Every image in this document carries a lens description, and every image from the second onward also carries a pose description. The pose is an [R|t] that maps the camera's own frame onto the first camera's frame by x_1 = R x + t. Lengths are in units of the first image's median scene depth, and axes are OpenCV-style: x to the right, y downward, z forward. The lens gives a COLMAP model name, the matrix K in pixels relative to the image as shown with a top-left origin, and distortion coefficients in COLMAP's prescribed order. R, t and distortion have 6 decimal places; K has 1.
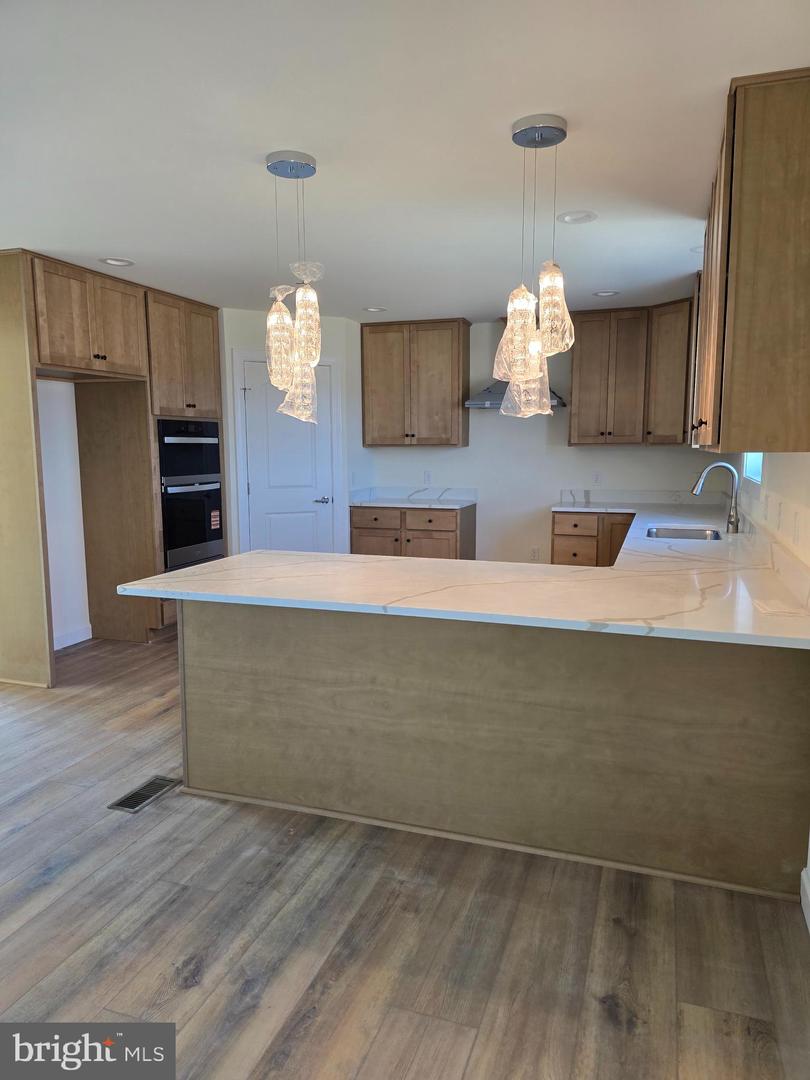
lens RADIAL K [[694.0, 0, 405.0], [0, 694.0, 540.0], [0, 0, 1]] dist [-0.006031, -0.004751]
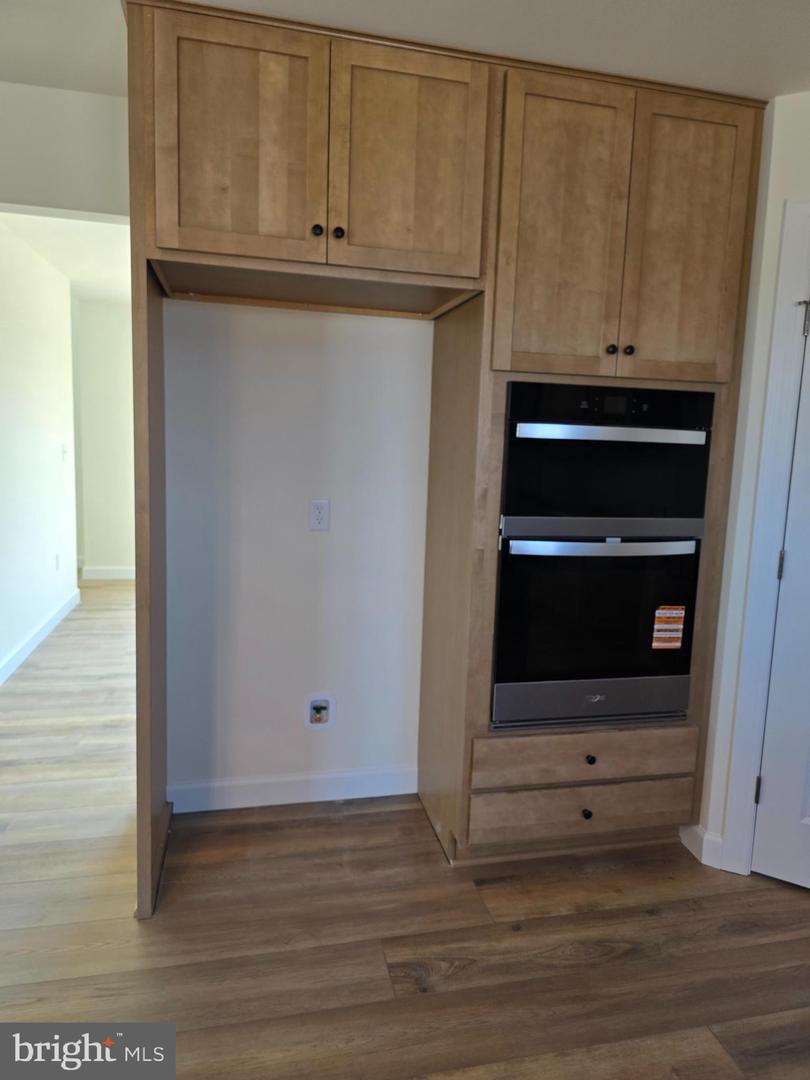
lens RADIAL K [[703.5, 0, 422.3], [0, 703.5, 534.9], [0, 0, 1]] dist [0.073728, -0.088592]
pose [[0.545583, 0.125131, -0.828663, -0.010492], [-0.150246, 0.987375, 0.050176, -0.092668], [0.824479, 0.097128, 0.557495, 0.709356]]
